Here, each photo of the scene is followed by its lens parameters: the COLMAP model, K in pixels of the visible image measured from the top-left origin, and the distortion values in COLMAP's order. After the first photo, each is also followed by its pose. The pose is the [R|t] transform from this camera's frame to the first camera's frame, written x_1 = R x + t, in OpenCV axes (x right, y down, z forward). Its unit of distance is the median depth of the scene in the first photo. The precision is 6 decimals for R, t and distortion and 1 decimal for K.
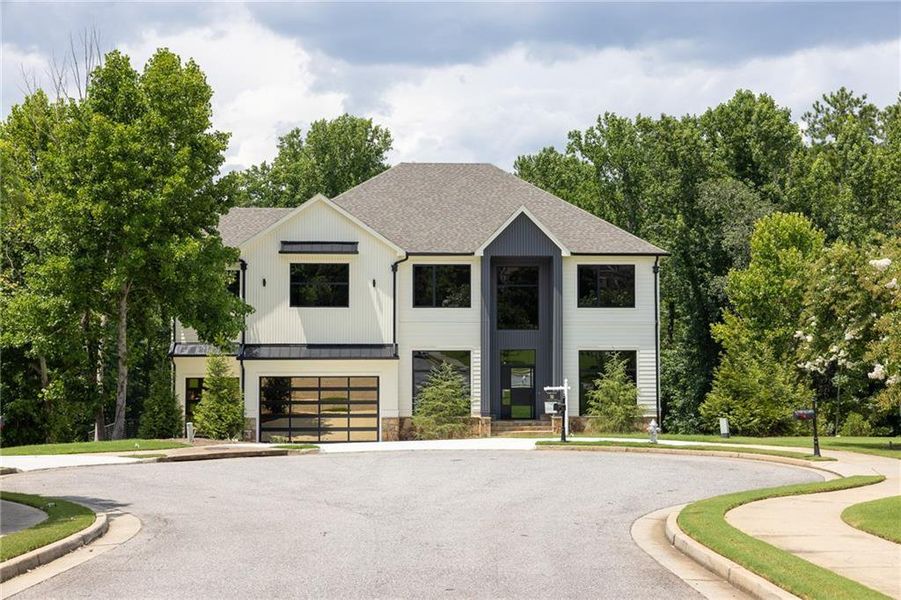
lens RADIAL K [[1318.0, 0, 450.5], [0, 1318.0, 300.0], [0, 0, 1]] dist [0.012448, 0.018441]
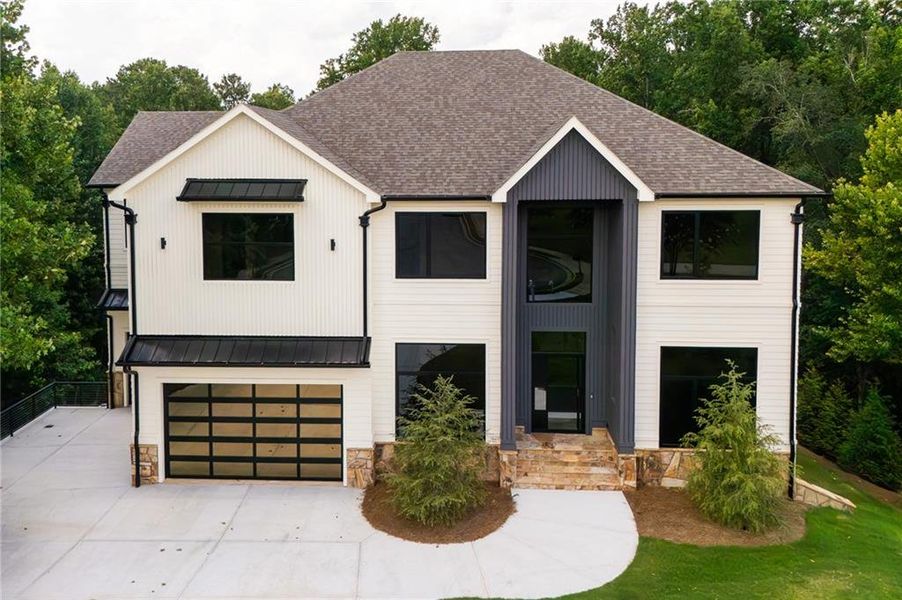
lens RADIAL K [[702.0, 0, 393.6], [0, 702.0, 201.3], [0, 0, 1]] dist [0.054268, -0.005276]
pose [[0.989758, 0.007135, -0.142579, 0.019297], [0.007449, 0.994808, 0.101494, -0.066590], [0.142563, -0.101517, 0.984566, 0.661470]]
